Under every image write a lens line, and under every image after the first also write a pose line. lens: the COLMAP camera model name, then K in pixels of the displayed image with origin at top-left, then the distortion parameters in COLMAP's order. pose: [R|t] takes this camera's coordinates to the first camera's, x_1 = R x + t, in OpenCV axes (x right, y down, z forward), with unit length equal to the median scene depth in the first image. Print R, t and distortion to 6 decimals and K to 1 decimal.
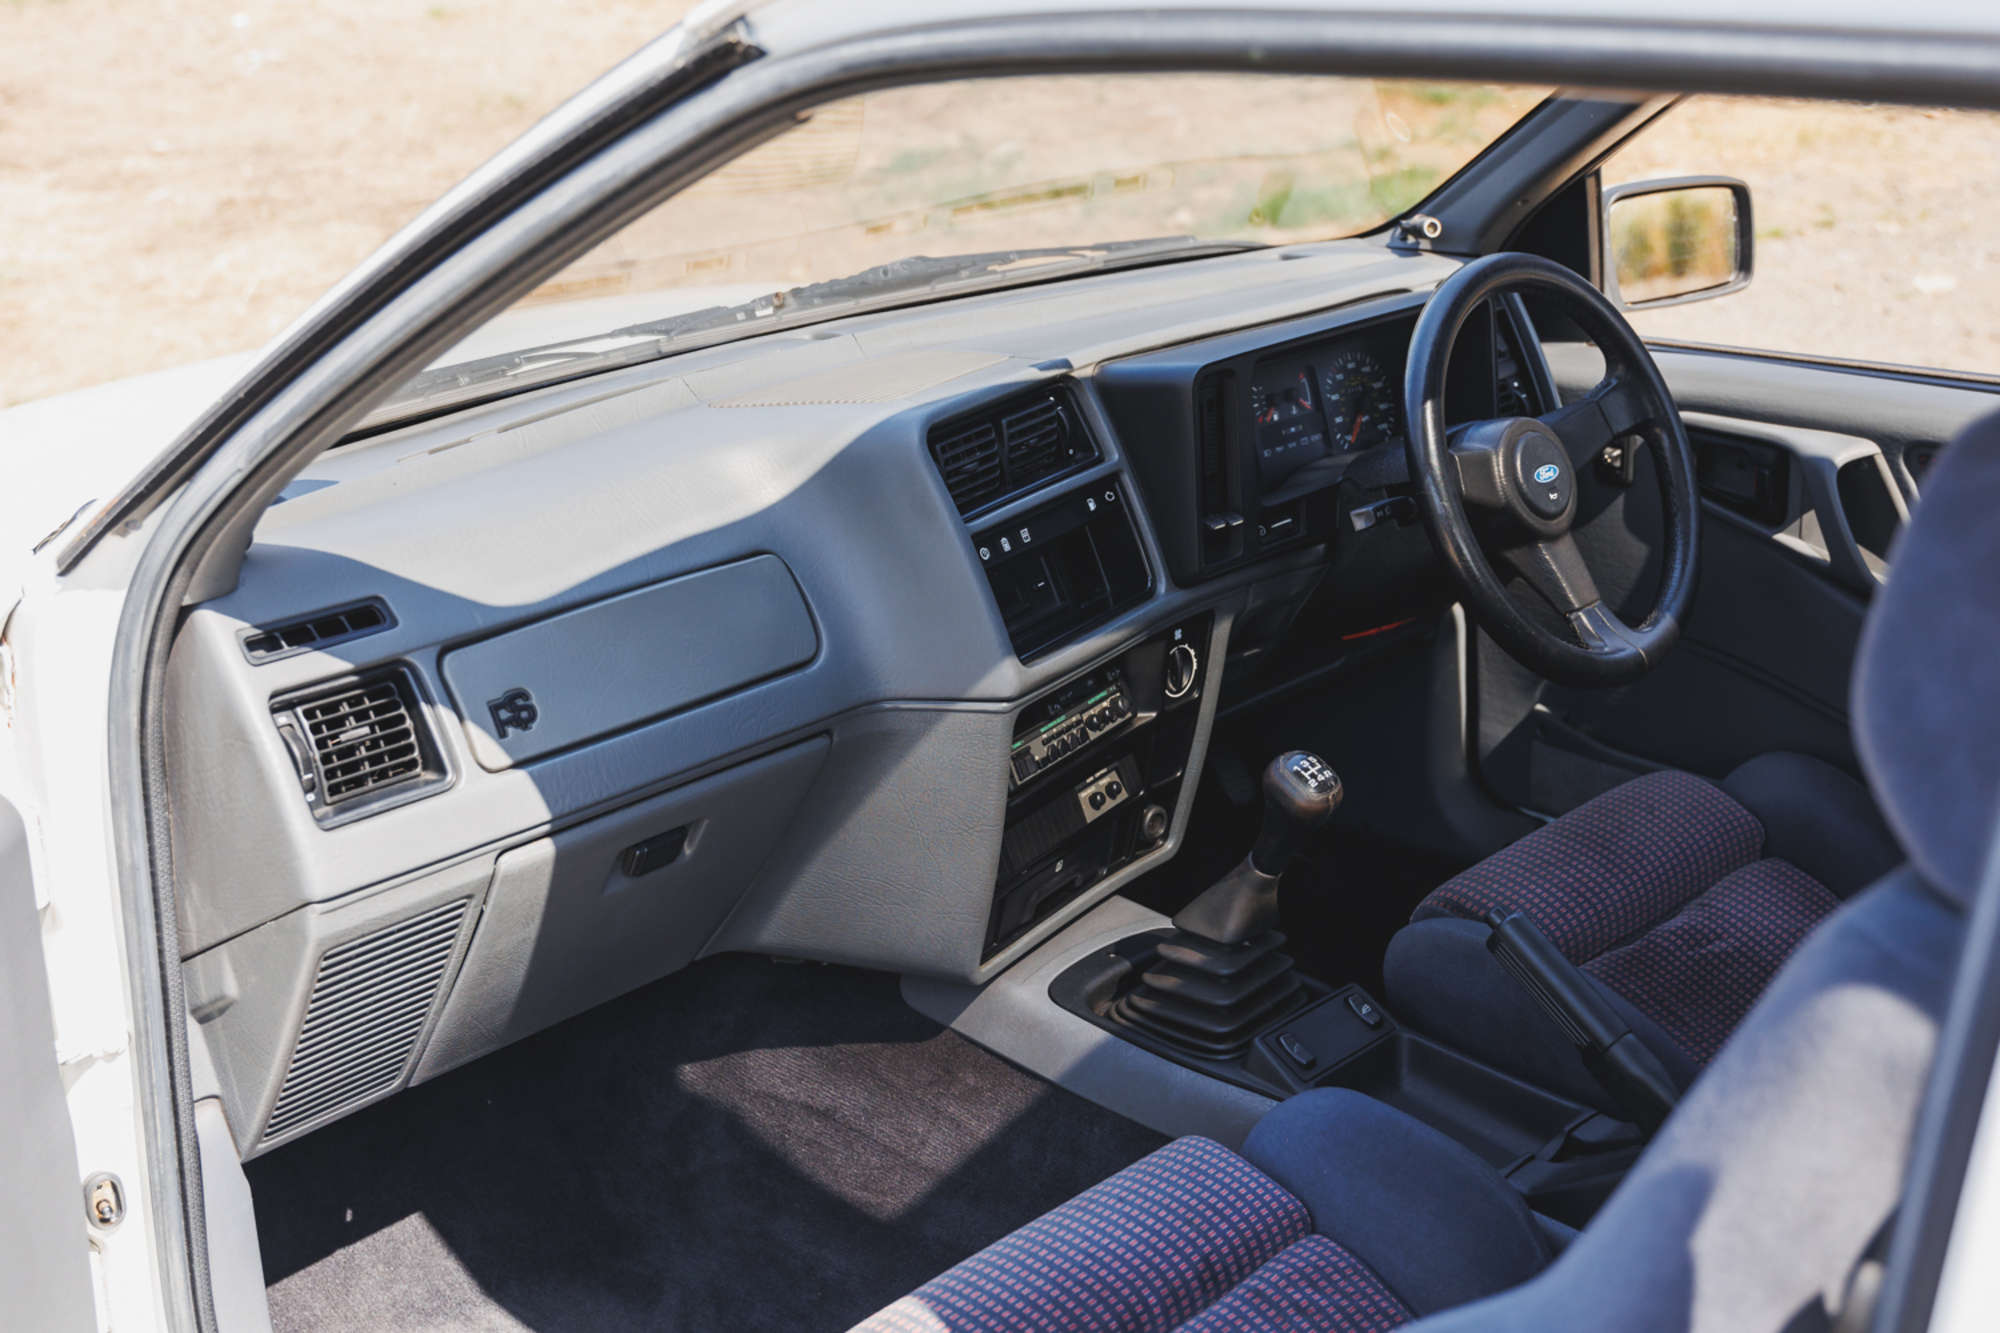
lens RADIAL K [[2440.9, 0, 1000.0], [0, 2440.9, 666.5], [0, 0, 1]] dist [-0.098607, -0.003794]
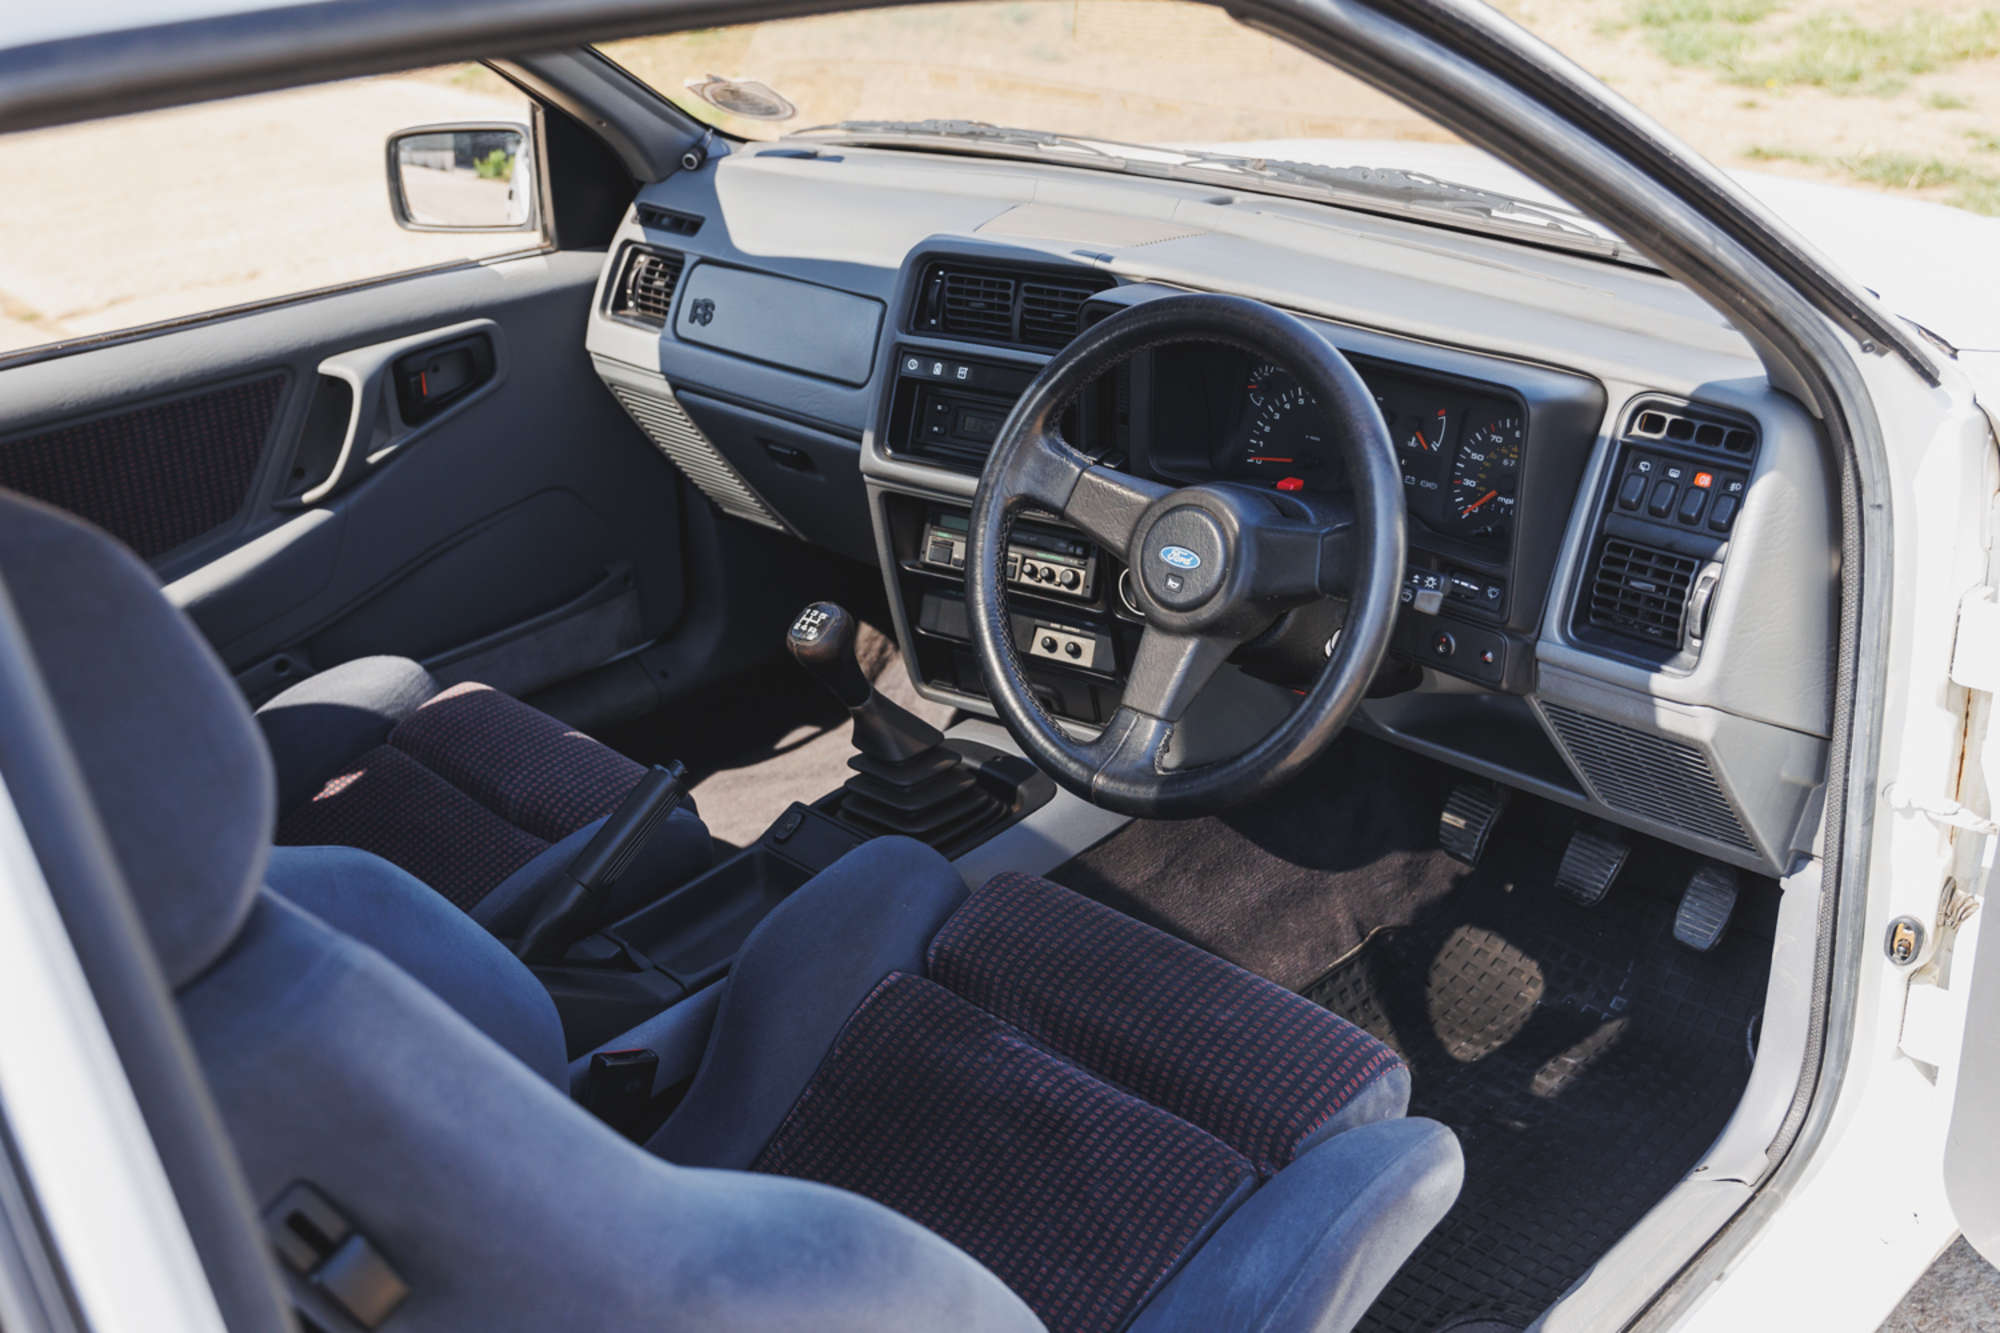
lens RADIAL K [[1998.3, 0, 1000.0], [0, 1998.3, 666.5], [0, 0, 1]] dist [-0.017212, -0.011675]
pose [[0.013239, 0.463231, -0.886139, 0.928072], [-0.295032, 0.848571, 0.439184, -0.360972], [0.955396, 0.255625, 0.147902, 0.903360]]
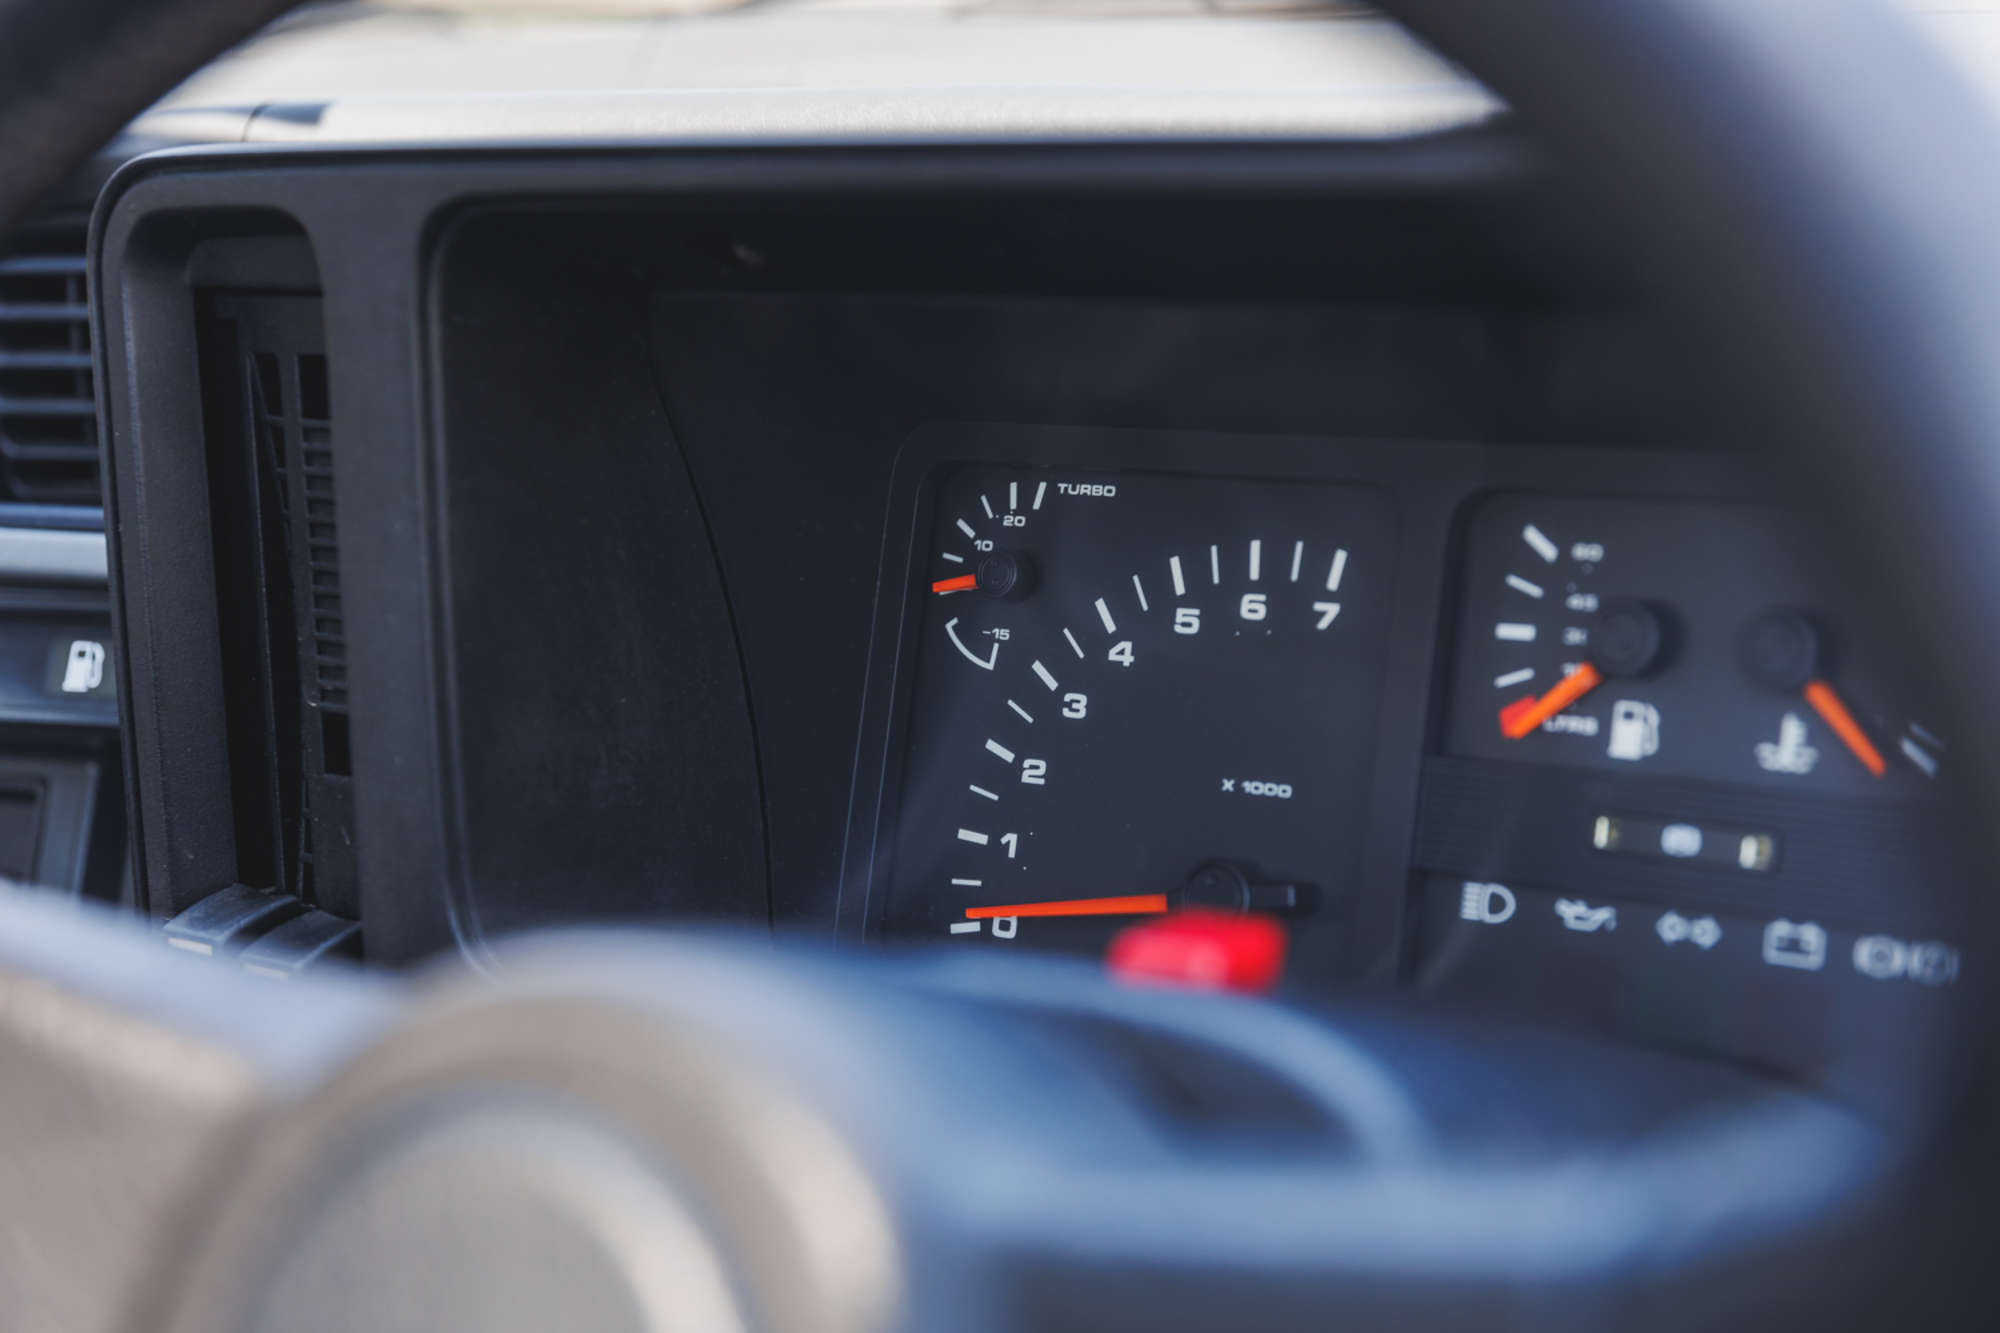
lens RADIAL K [[3405.2, 0, 1000.0], [0, 3405.2, 666.5], [0, 0, 1]] dist [0.193412, -2.541223]
pose [[0.136340, 0.221124, -0.965669, 0.397232], [-0.289401, 0.941140, 0.174647, -0.158918], [0.947448, 0.255654, 0.192309, 1.054863]]
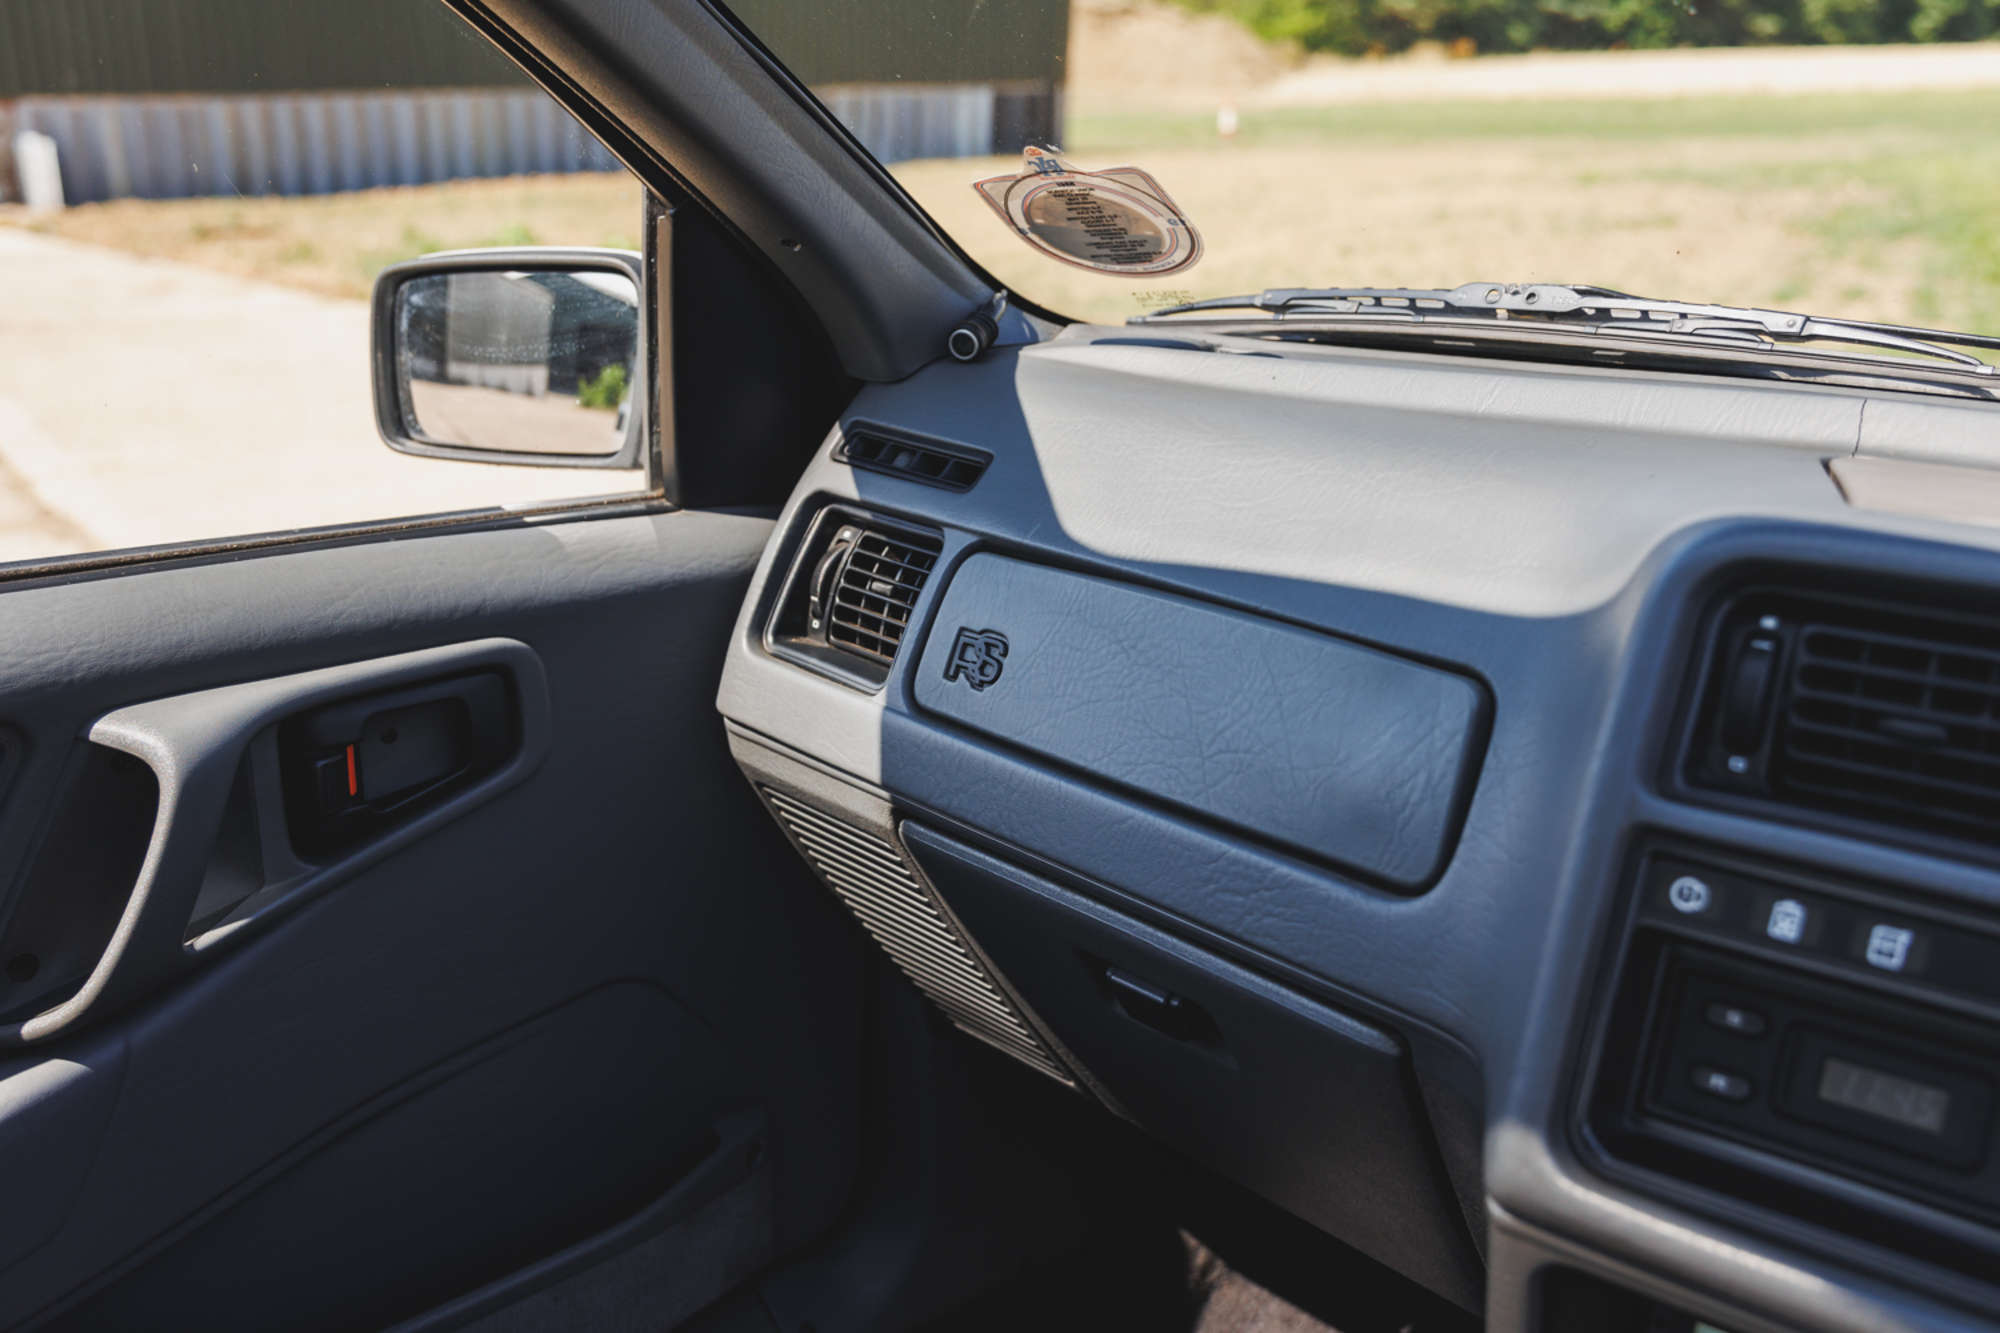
lens RADIAL K [[1785.4, 0, 1005.4], [0, 1785.4, 634.3], [0, 0, 1]] dist [-0.007617, 0.001119]
pose [[-0.057558, 0.311497, -0.948502, 0.255481], [-0.338118, 0.887847, 0.312095, -0.133089], [0.939342, 0.338669, 0.054220, 0.838217]]
